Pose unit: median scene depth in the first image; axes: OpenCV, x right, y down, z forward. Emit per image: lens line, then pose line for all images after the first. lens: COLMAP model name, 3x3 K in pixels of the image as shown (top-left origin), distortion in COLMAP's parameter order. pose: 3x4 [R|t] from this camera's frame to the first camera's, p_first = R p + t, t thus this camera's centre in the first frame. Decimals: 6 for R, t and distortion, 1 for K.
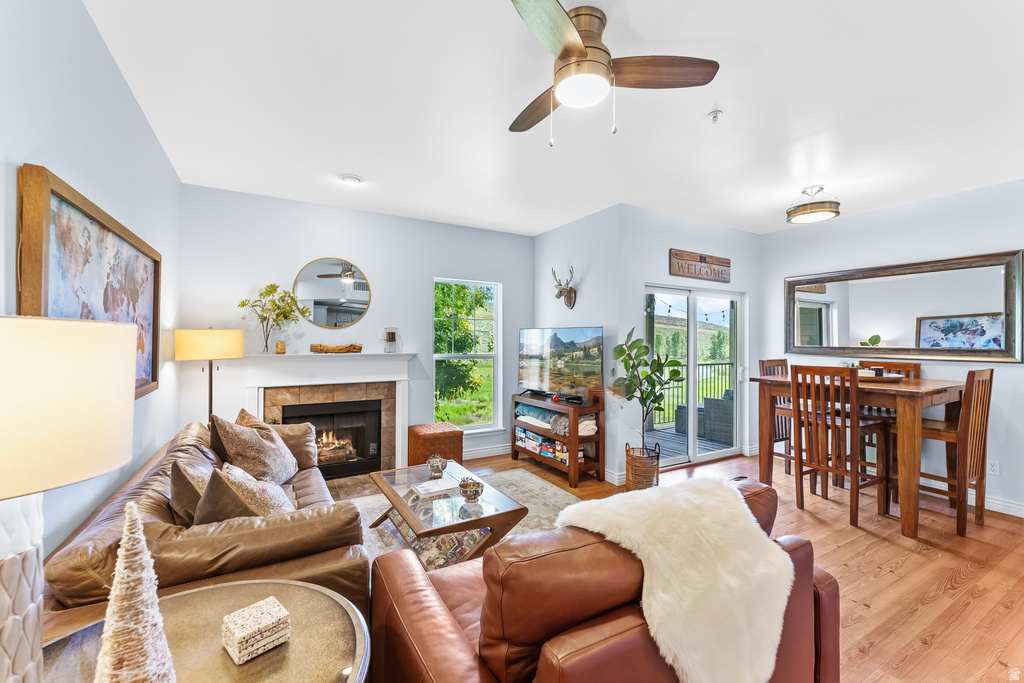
lens RADIAL K [[420.3, 0, 511.5], [0, 420.3, 338.5], [0, 0, 1]] dist [0.000637, -0.000658]
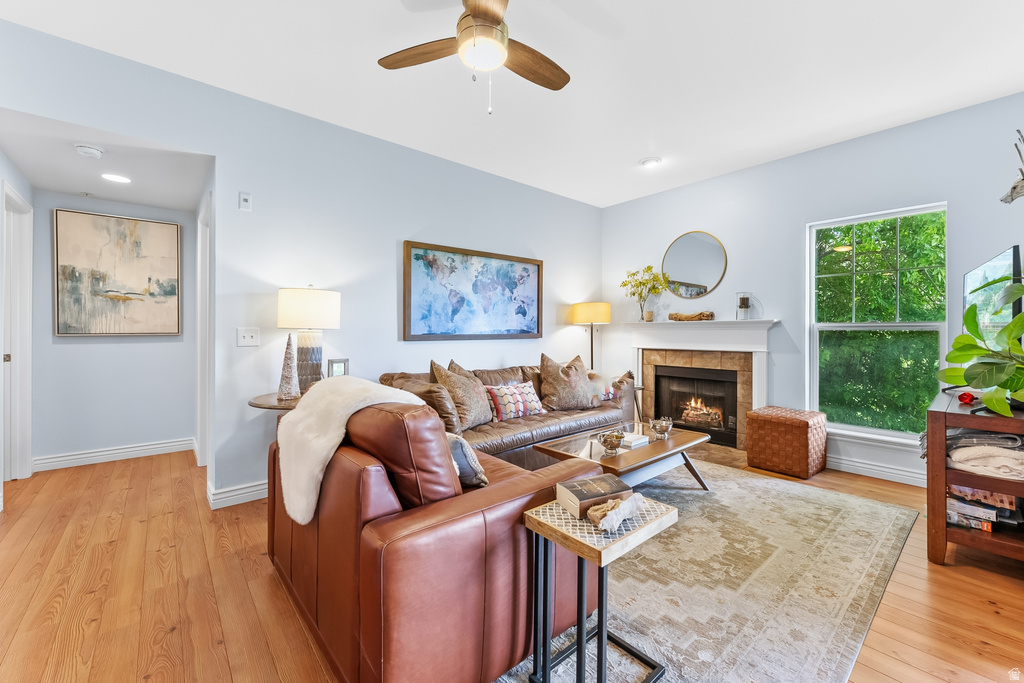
lens RADIAL K [[420.3, 0, 518.7], [0, 420.3, 332.6], [0, 0, 1]] dist [0.000637, -0.000658]
pose [[0.187223, -0.001921, -0.982315, 0.527128], [0.003324, 0.999994, -0.001322, 0.062252], [0.982312, -0.003017, 0.187229, 0.363922]]
